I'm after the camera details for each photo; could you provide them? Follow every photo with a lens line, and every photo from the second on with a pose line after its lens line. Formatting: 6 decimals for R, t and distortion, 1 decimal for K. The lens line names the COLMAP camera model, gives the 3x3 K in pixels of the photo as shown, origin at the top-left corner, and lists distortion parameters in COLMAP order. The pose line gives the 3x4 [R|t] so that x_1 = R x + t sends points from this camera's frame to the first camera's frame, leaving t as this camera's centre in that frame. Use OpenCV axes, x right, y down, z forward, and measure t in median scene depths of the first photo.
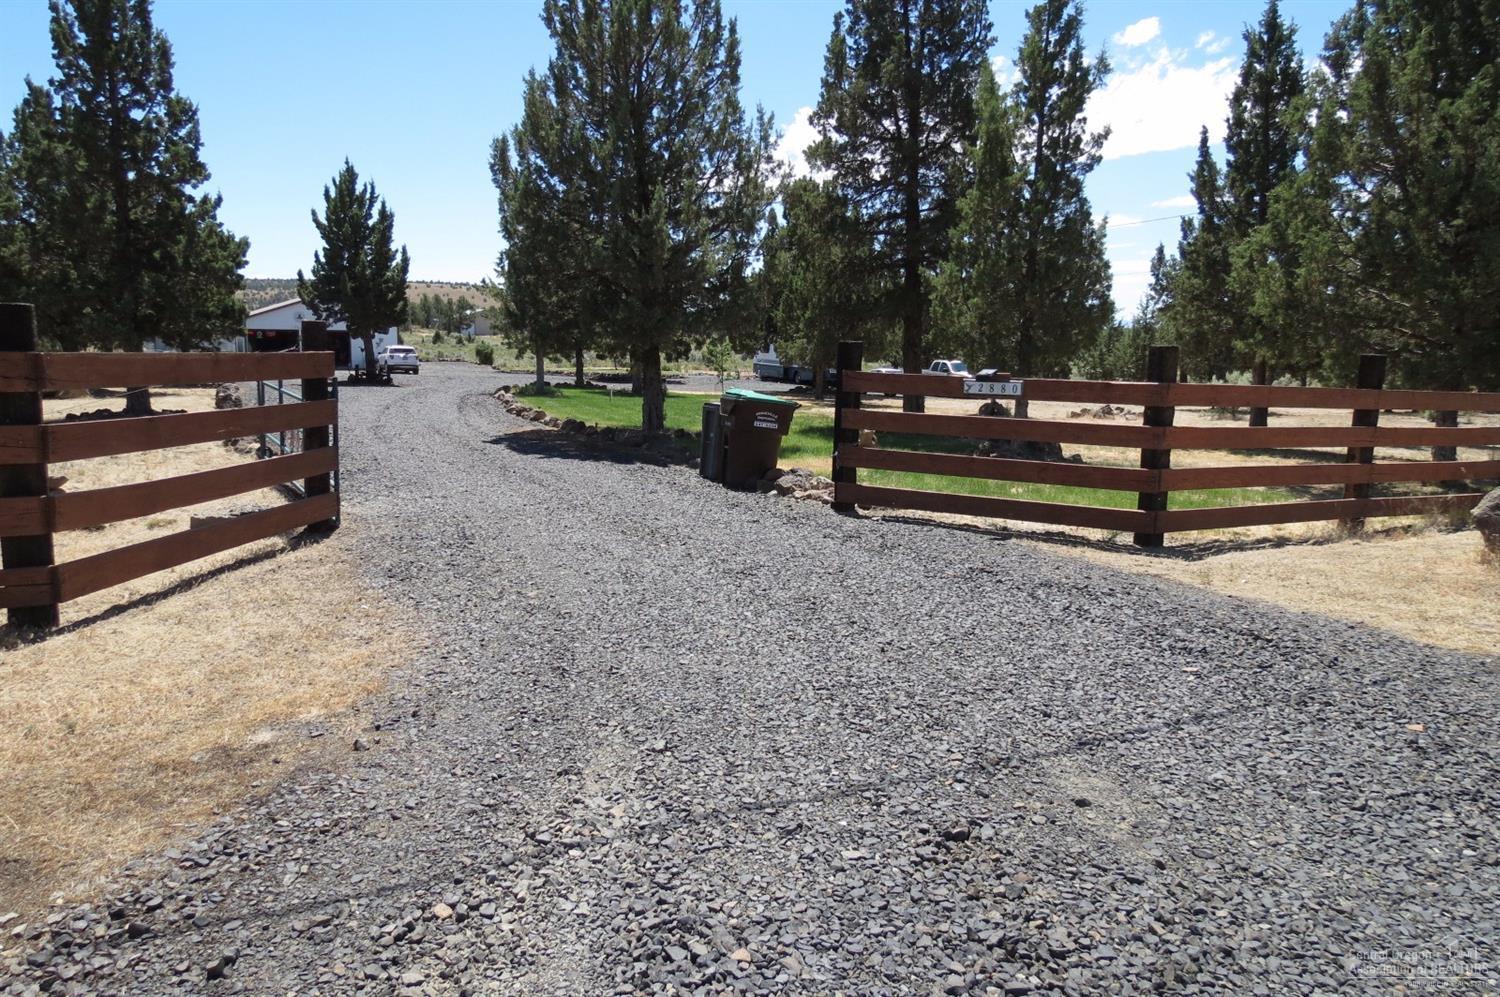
lens RADIAL K [[1104.5, 0, 748.5], [0, 1104.5, 495.0], [0, 0, 1]] dist [-0.010309, -0.001411]
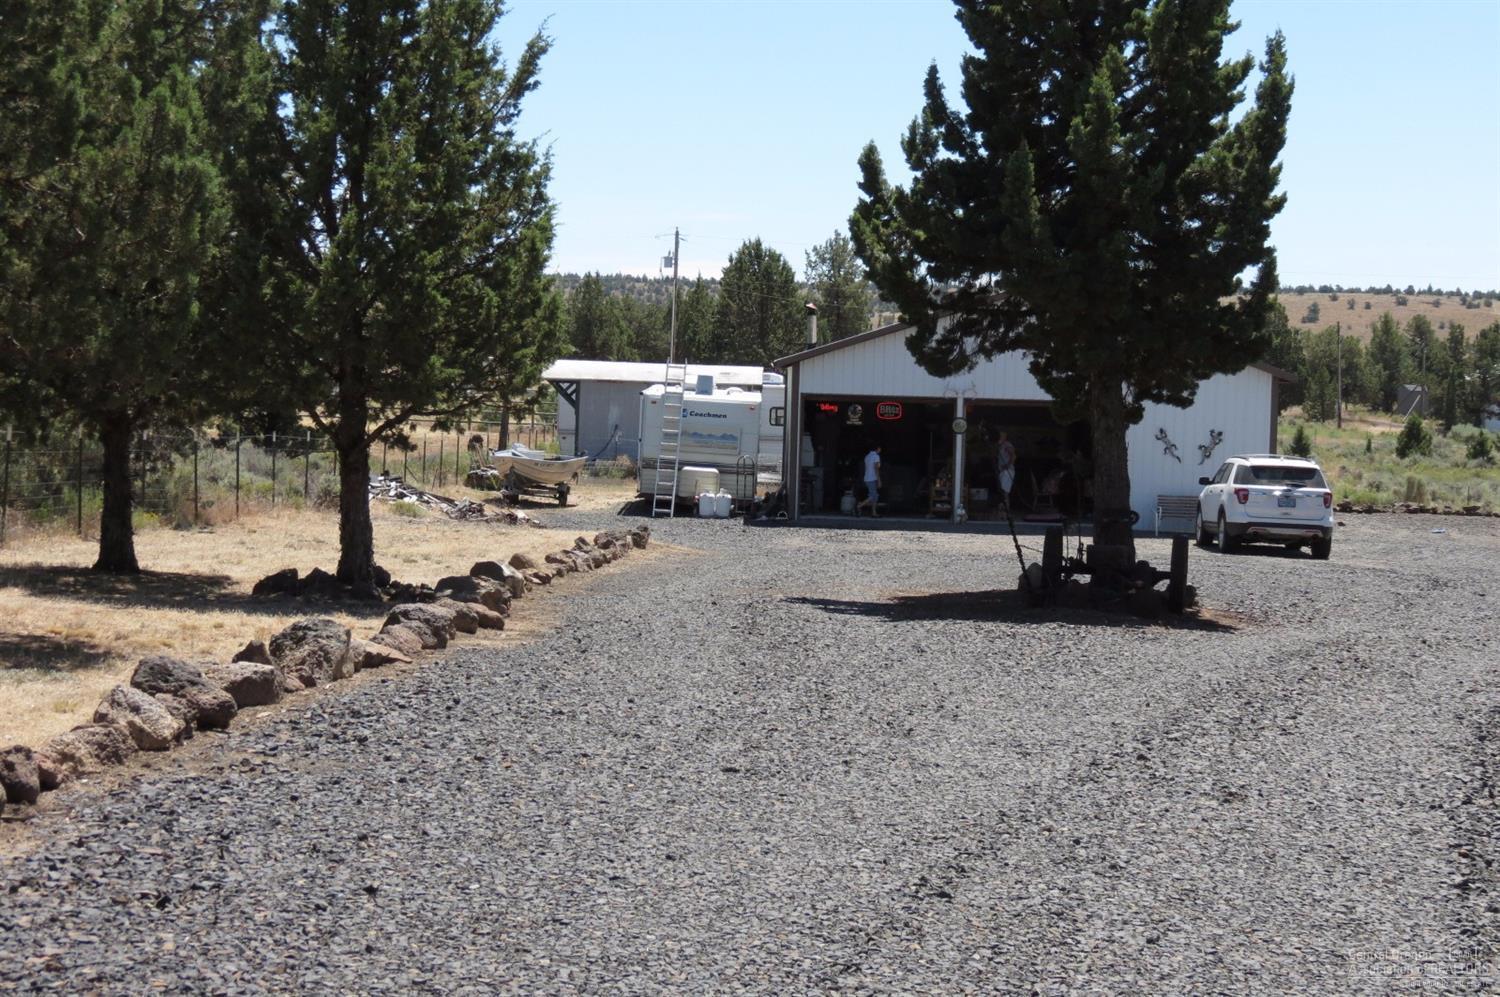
lens RADIAL K [[3146.5, 0, 750.1], [0, 3146.5, 497.1], [0, 0, 1]] dist [-0.084352, 0.000000]
pose [[0.885993, 0.024916, -0.463030, -0.059629], [-0.082328, 0.991143, -0.104200, -0.029452], [0.456332, 0.130441, 0.880197, 0.225235]]
